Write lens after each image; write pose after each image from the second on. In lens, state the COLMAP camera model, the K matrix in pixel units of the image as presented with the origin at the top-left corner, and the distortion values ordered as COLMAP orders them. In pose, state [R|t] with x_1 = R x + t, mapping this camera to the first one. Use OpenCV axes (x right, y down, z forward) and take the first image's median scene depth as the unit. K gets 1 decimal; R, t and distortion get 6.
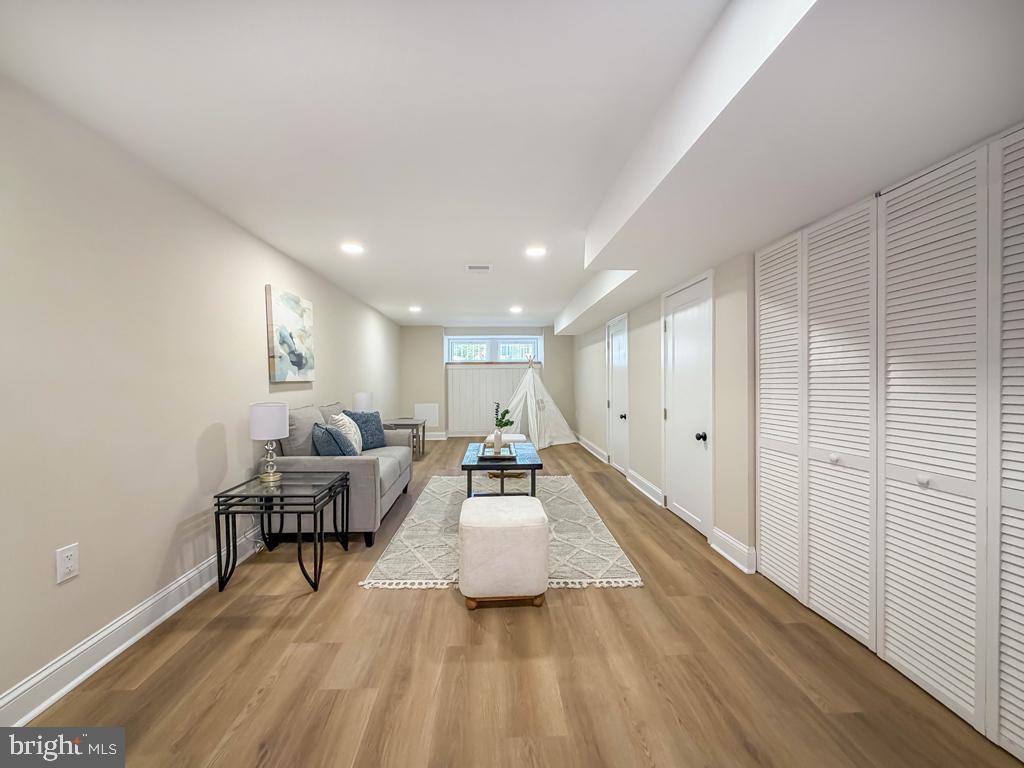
lens RADIAL K [[408.0, 0, 507.7], [0, 408.0, 388.7], [0, 0, 1]] dist [-0.001179, -0.000090]
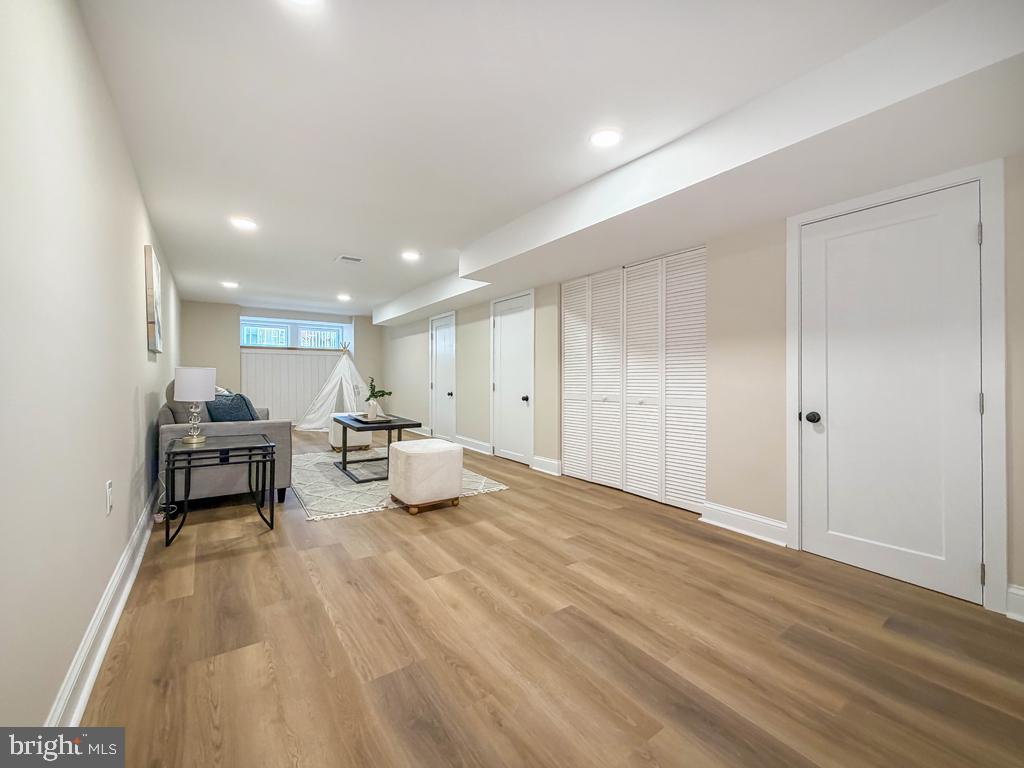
lens RADIAL K [[421.4, 0, 506.4], [0, 421.4, 385.3], [0, 0, 1]] dist [-0.000742, -0.000092]
pose [[0.840117, 0.000074, 0.542405, -0.401514], [0.002368, 0.999990, -0.003804, 0.070036], [-0.542400, 0.004480, 0.840109, -0.254225]]
